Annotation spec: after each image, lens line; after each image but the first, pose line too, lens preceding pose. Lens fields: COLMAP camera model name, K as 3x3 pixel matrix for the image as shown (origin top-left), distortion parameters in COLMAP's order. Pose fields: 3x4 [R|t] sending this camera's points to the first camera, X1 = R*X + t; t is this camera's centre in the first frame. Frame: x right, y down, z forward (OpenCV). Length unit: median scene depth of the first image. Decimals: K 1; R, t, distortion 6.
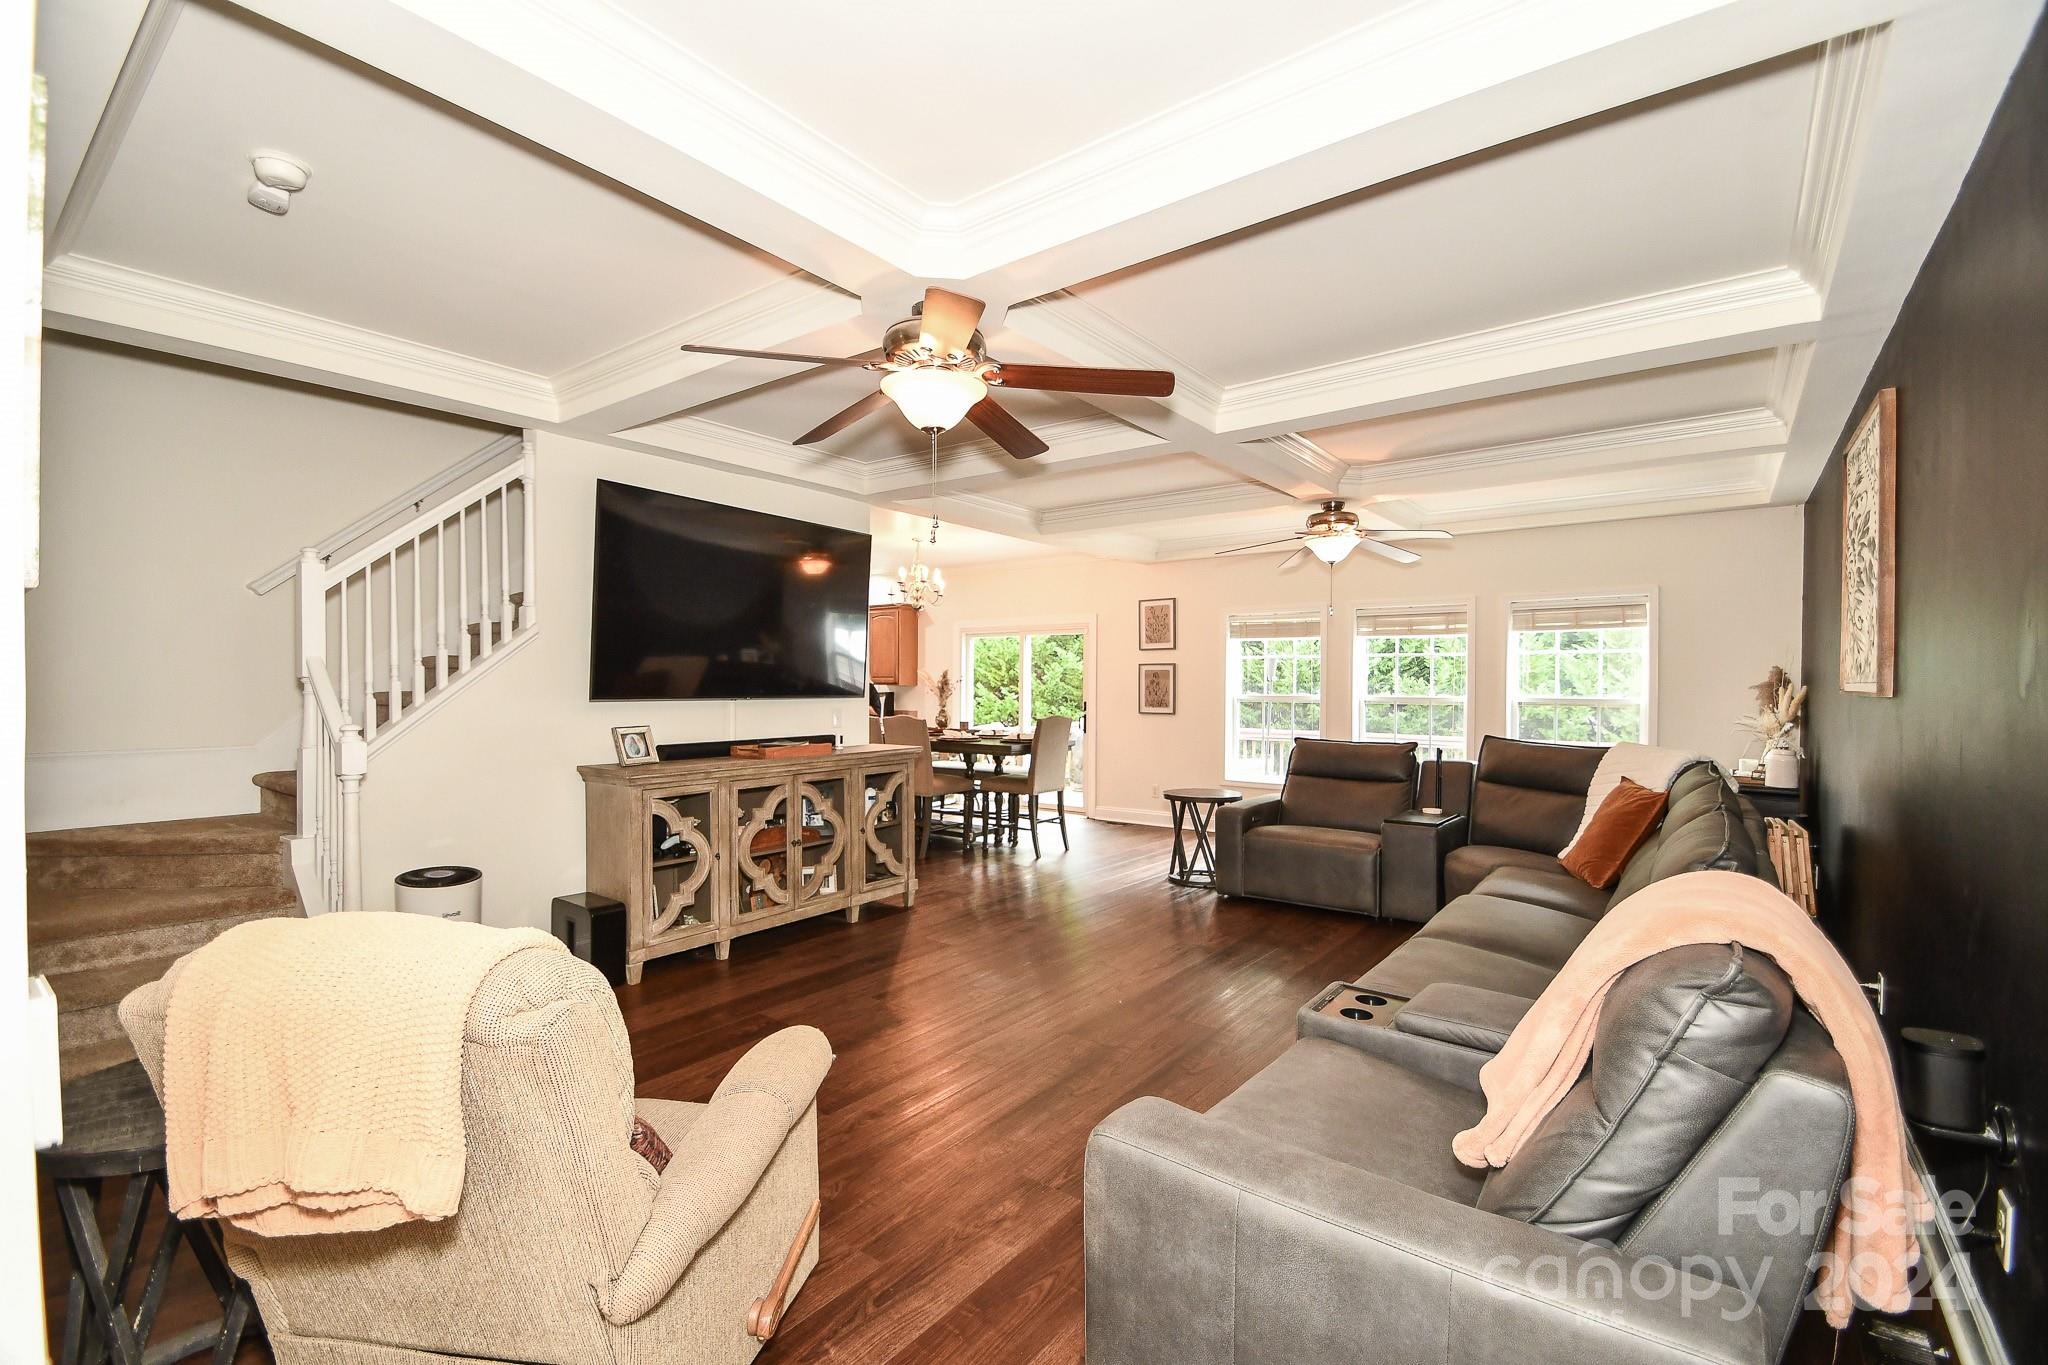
lens RADIAL K [[897.7, 0, 1030.1], [0, 897.7, 689.2], [0, 0, 1]] dist [-0.000234, -0.003863]
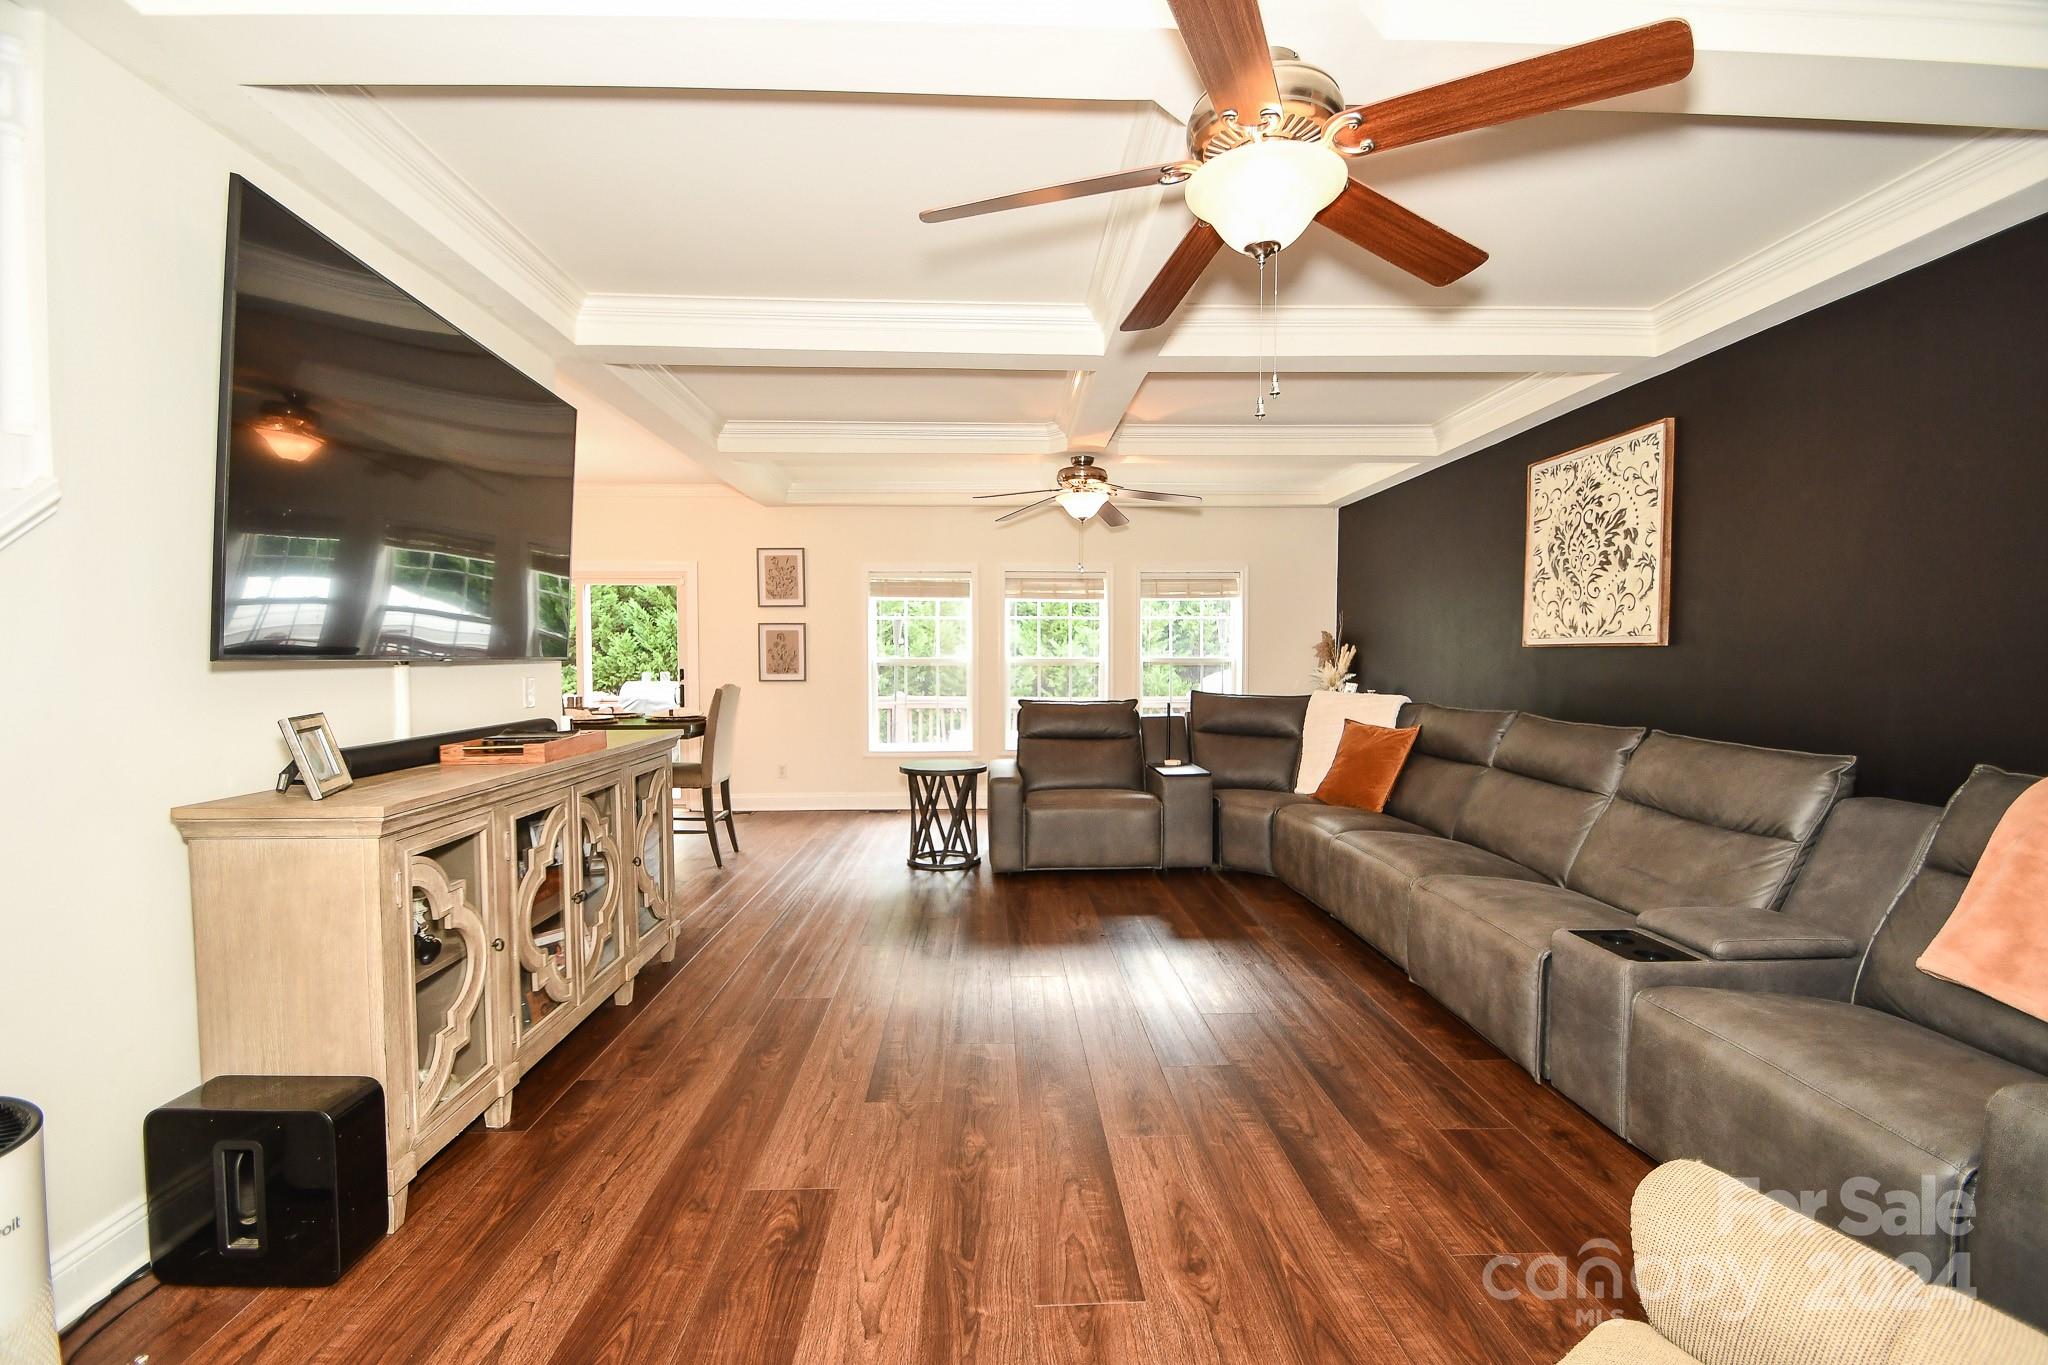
lens RADIAL K [[897.7, 0, 1018.9], [0, 897.7, 683.5], [0, 0, 1]] dist [-0.000234, -0.003863]
pose [[0.766975, -0.023660, 0.641241, -0.345895], [0.007716, 0.999588, 0.027653, 0.010721], [-0.641631, -0.016261, 0.766841, 0.287158]]
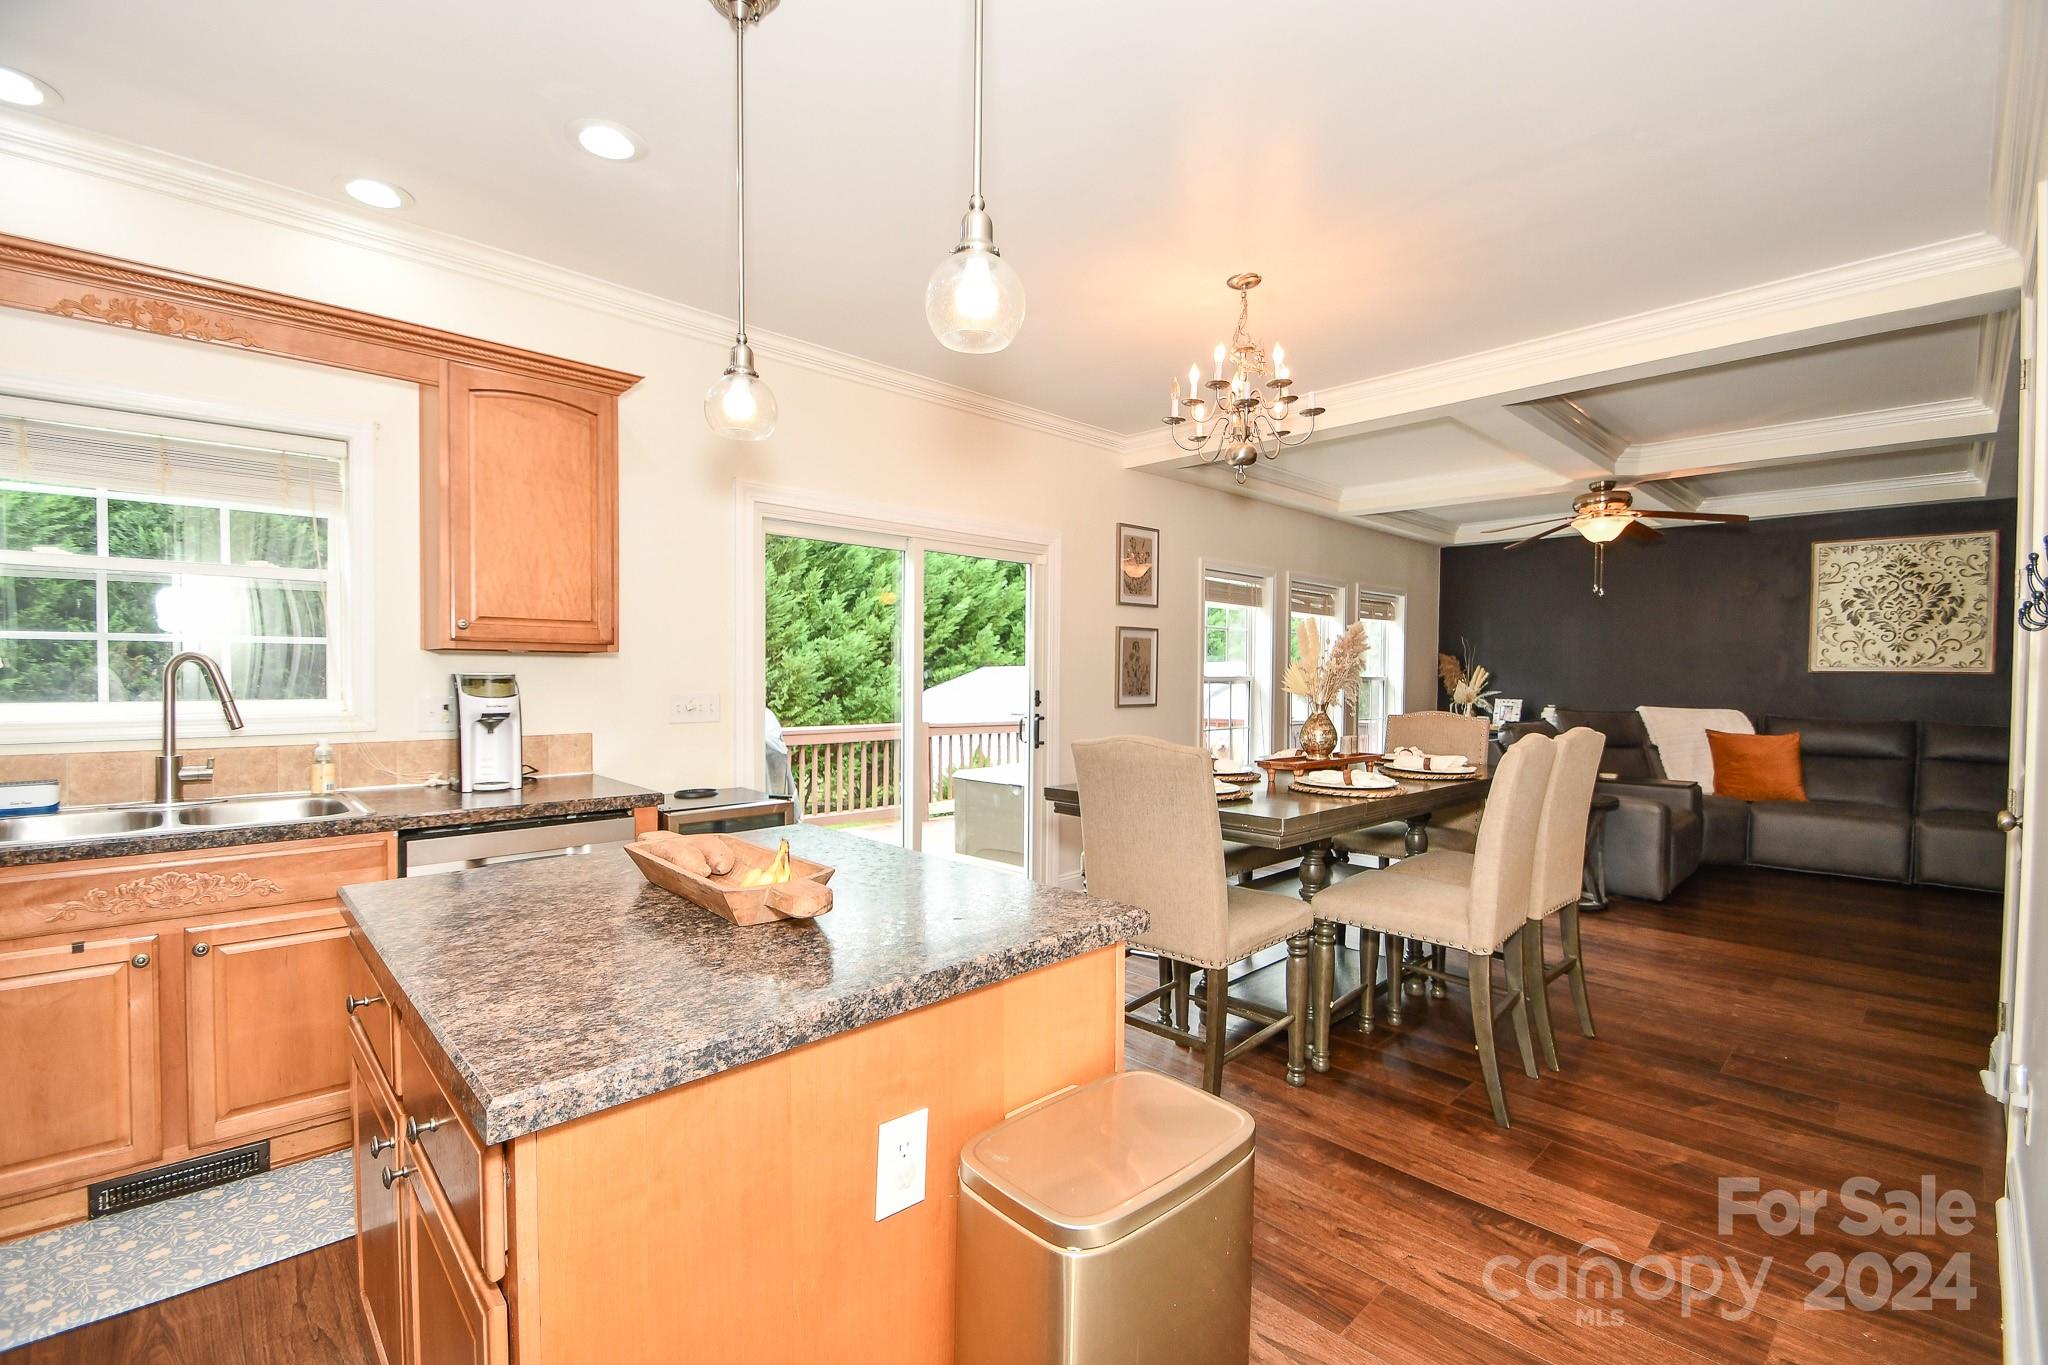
lens RADIAL K [[897.7, 0, 1034.1], [0, 897.7, 679.0], [0, 0, 1]] dist [-0.000234, -0.003863]
pose [[0.141681, -0.009982, 0.989862, -0.728665], [-0.002193, 0.999944, 0.010398, 0.001876], [-0.989910, -0.003644, 0.141651, 1.437243]]
